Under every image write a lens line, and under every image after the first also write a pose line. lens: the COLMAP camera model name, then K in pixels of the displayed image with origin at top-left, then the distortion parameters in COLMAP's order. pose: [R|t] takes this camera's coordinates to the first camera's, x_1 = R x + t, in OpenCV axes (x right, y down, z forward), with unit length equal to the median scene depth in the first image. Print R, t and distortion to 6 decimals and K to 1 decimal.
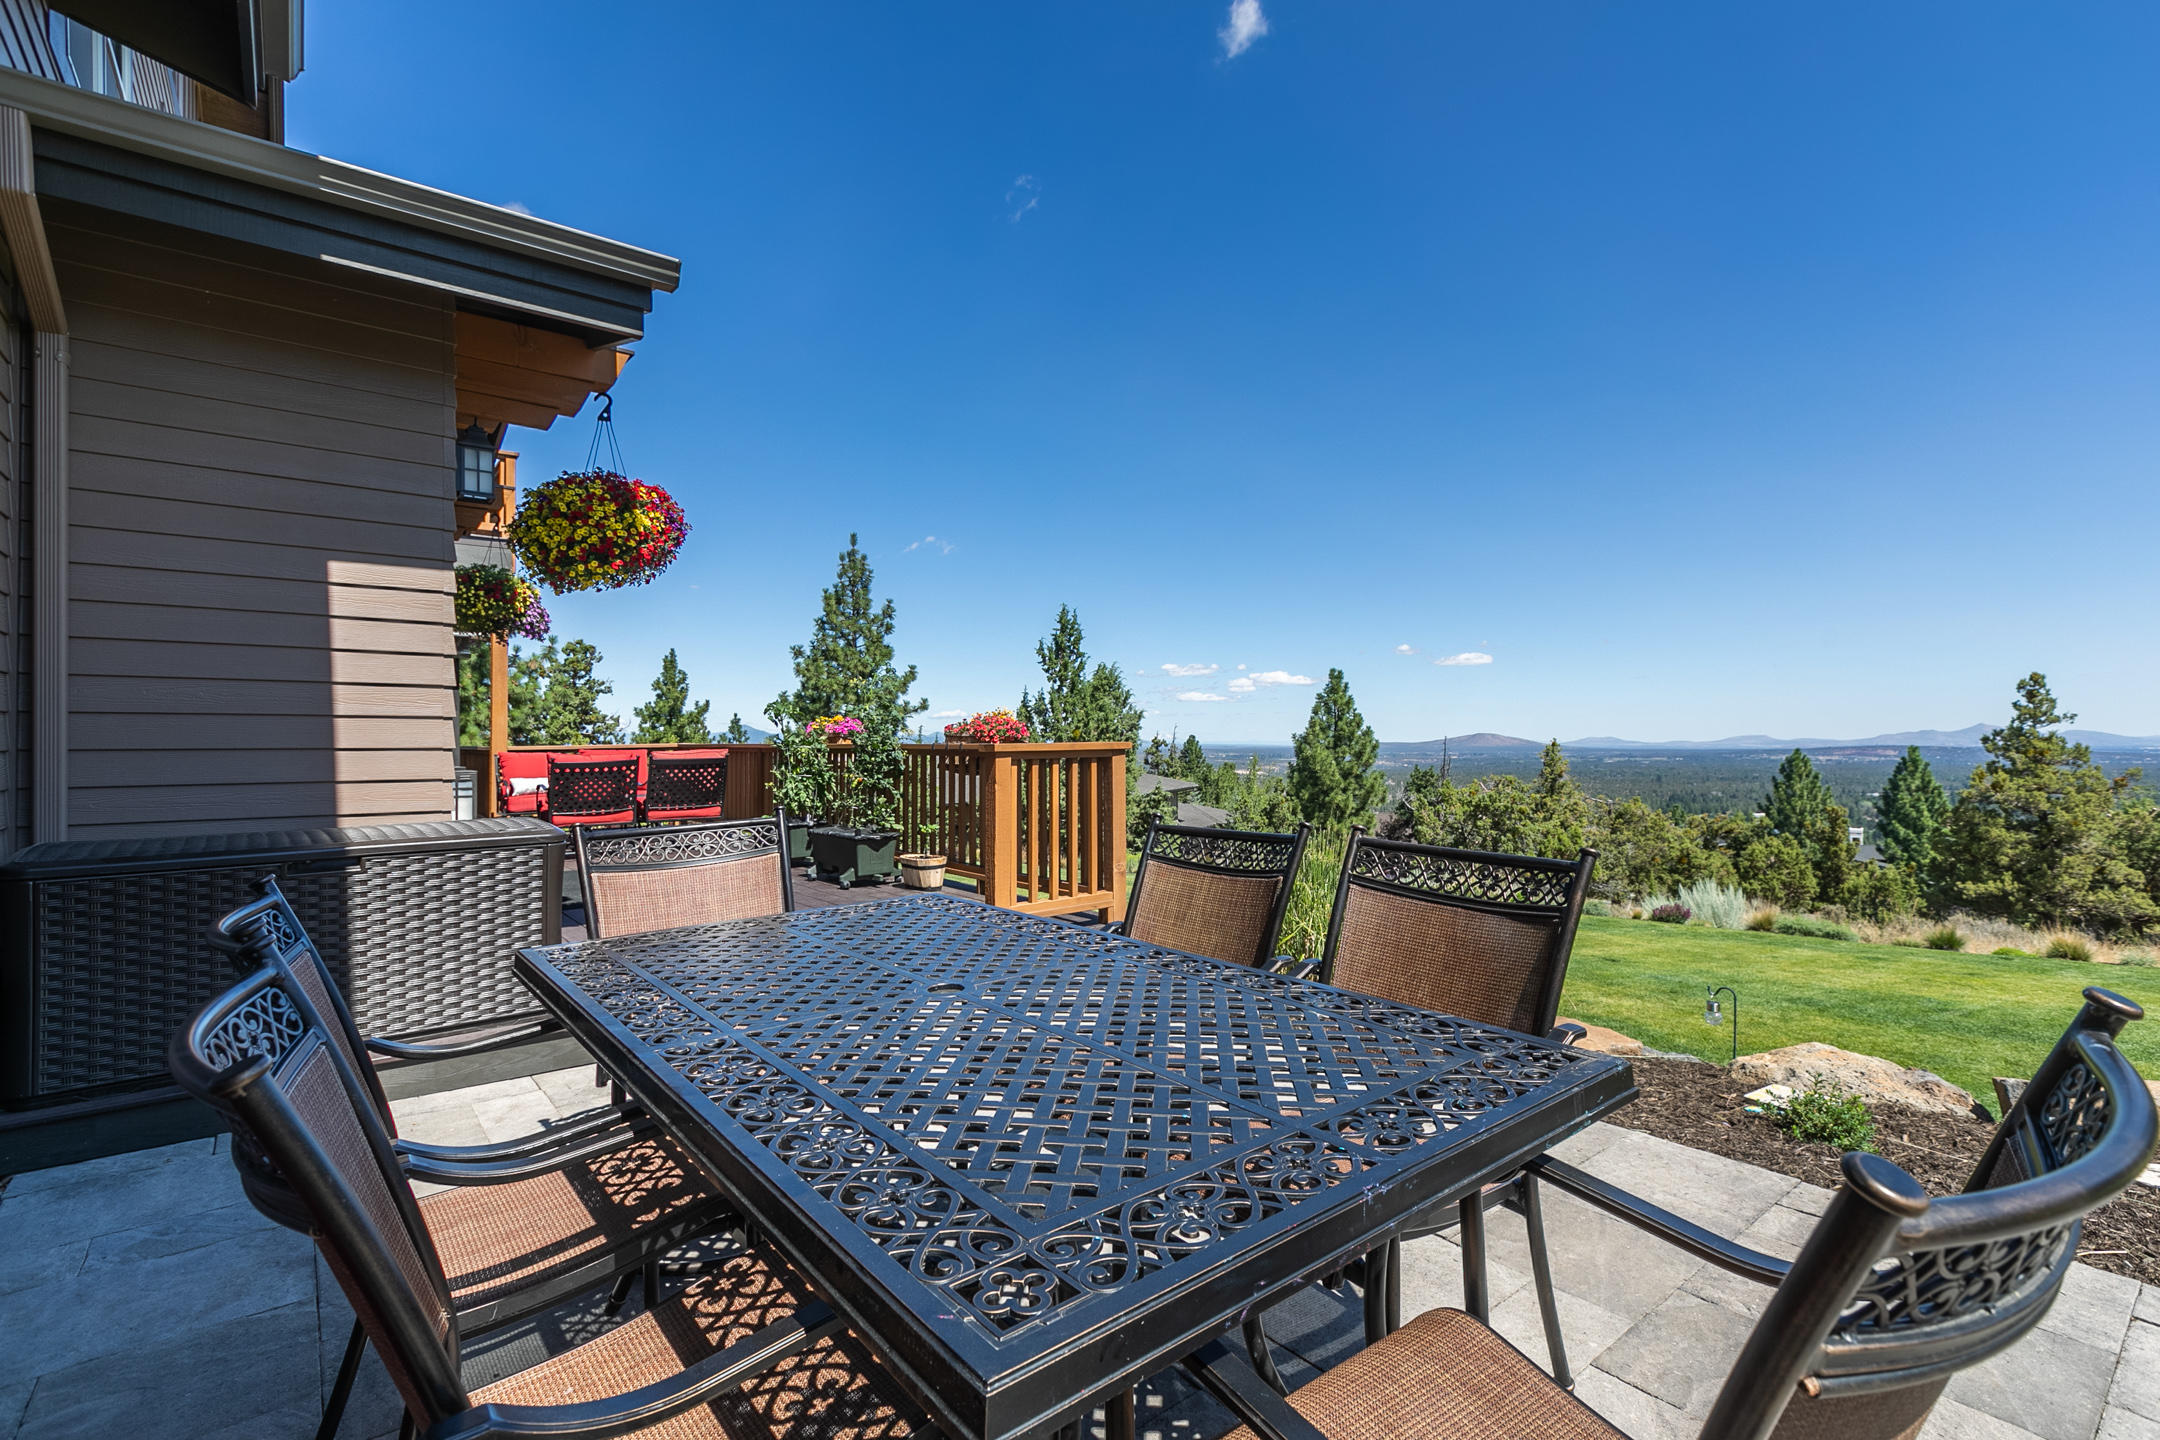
lens RADIAL K [[981.9, 0, 1074.0], [0, 981.9, 716.2], [0, 0, 1]] dist [0.003532, 0.000101]
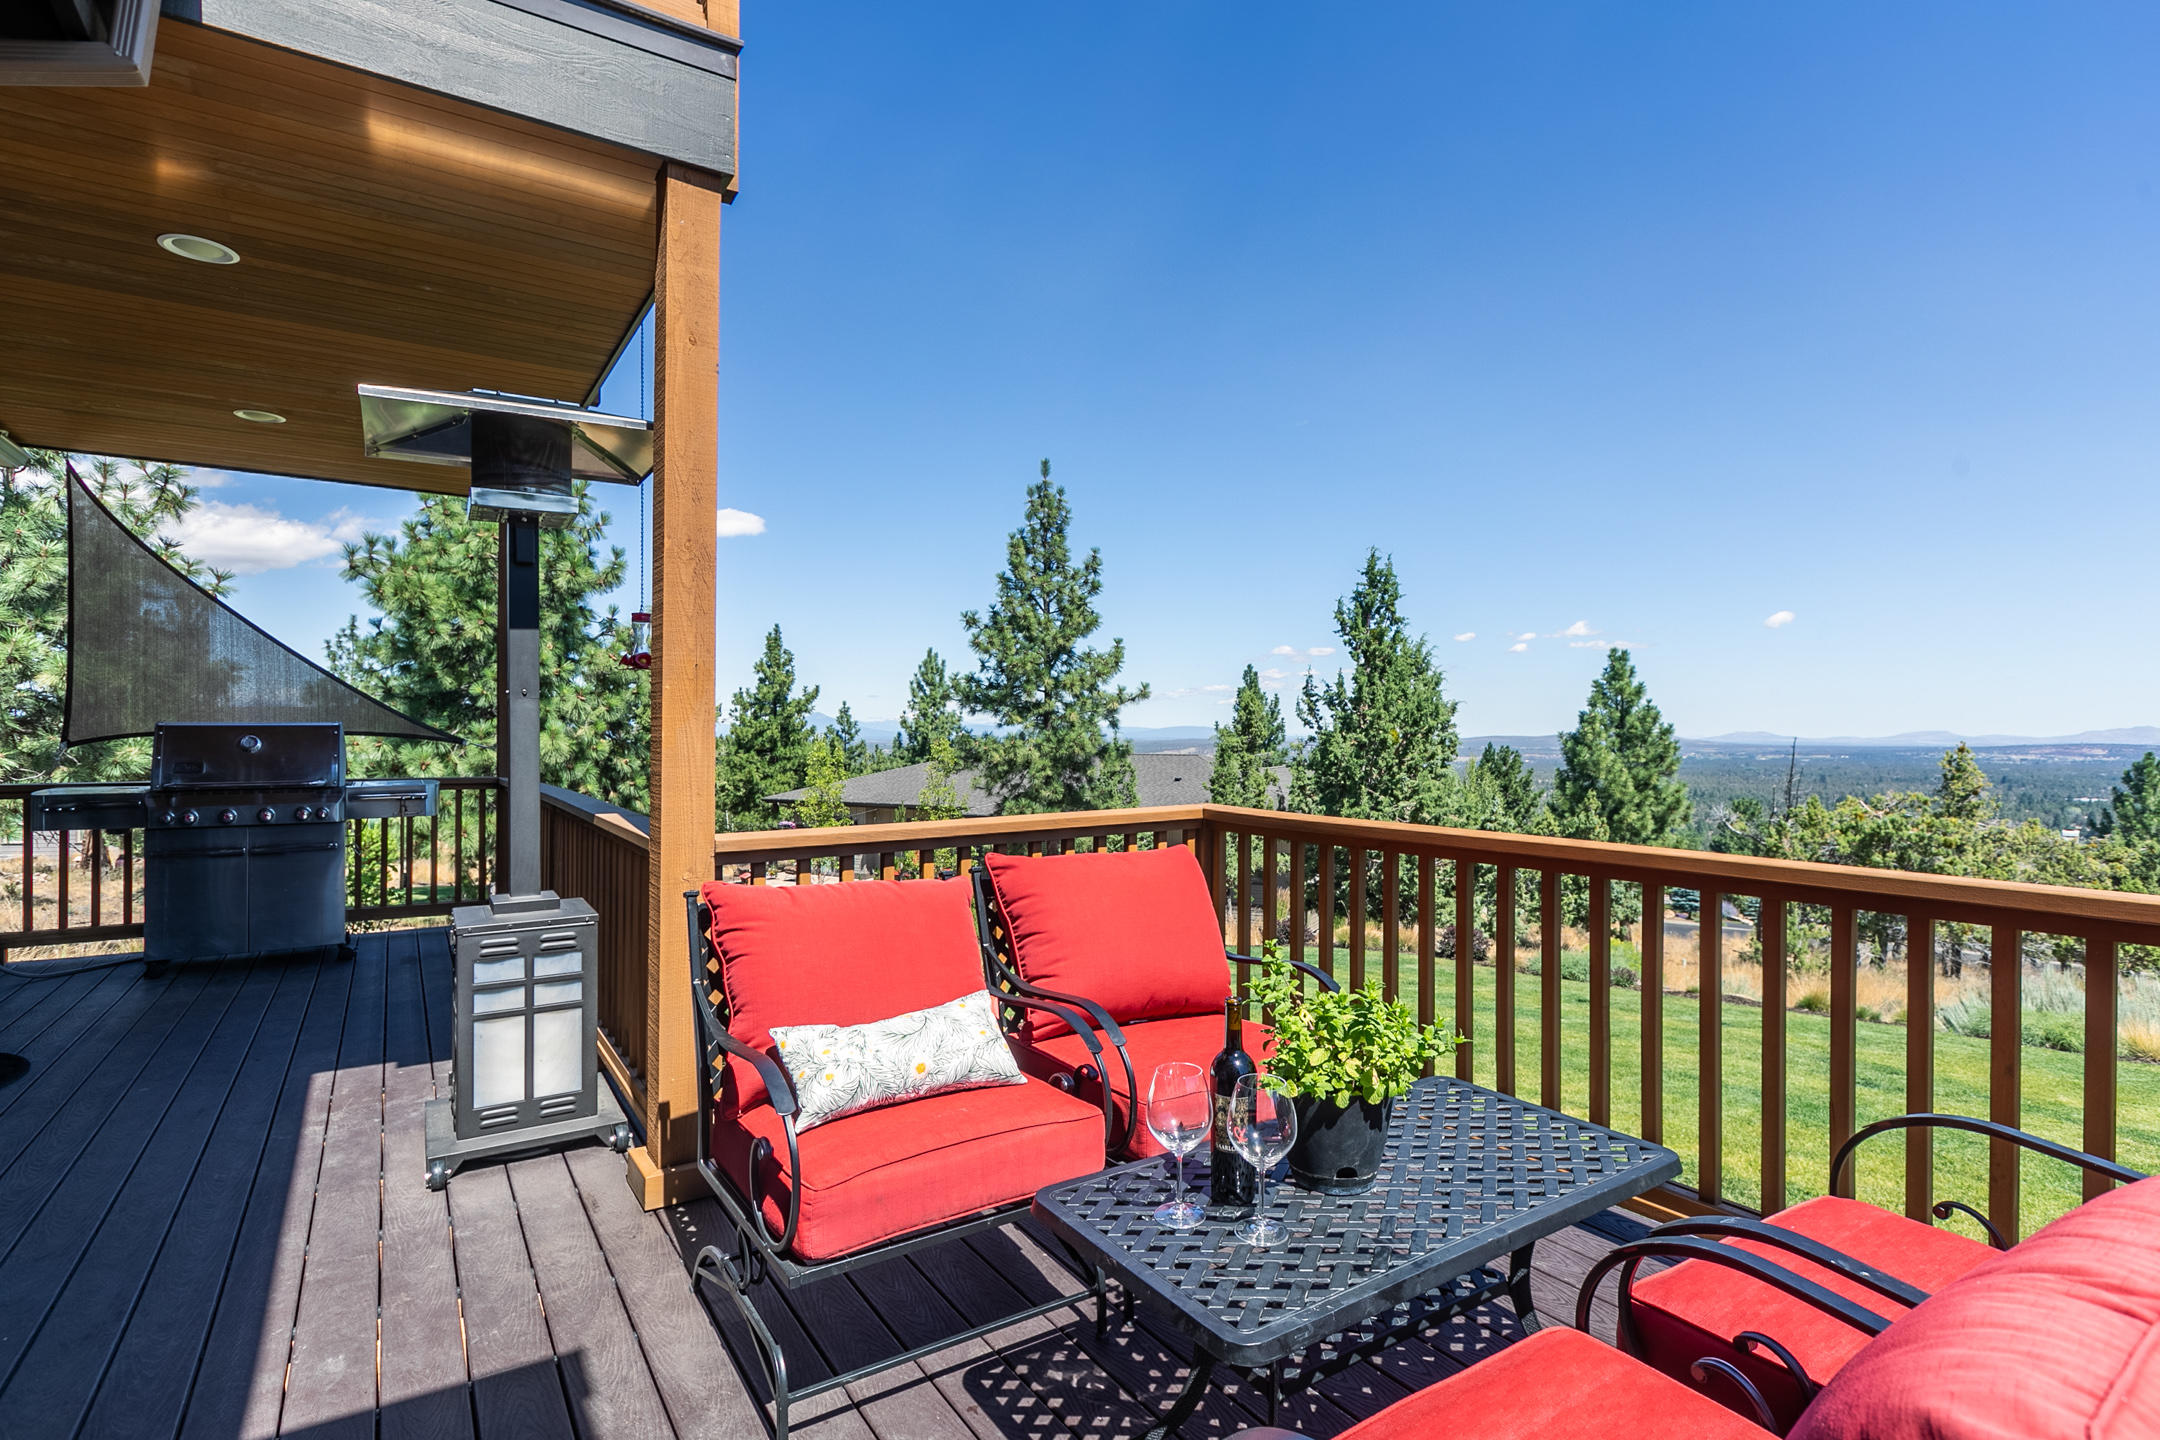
lens RADIAL K [[1047.7, 0, 1085.4], [0, 1047.7, 721.1], [0, 0, 1]] dist [-0.001397, -0.000027]
pose [[0.997109, 0.006837, -0.075676, -0.133297], [-0.005681, 0.999864, 0.015484, -0.001852], [0.075772, -0.015009, 0.997012, 0.213094]]
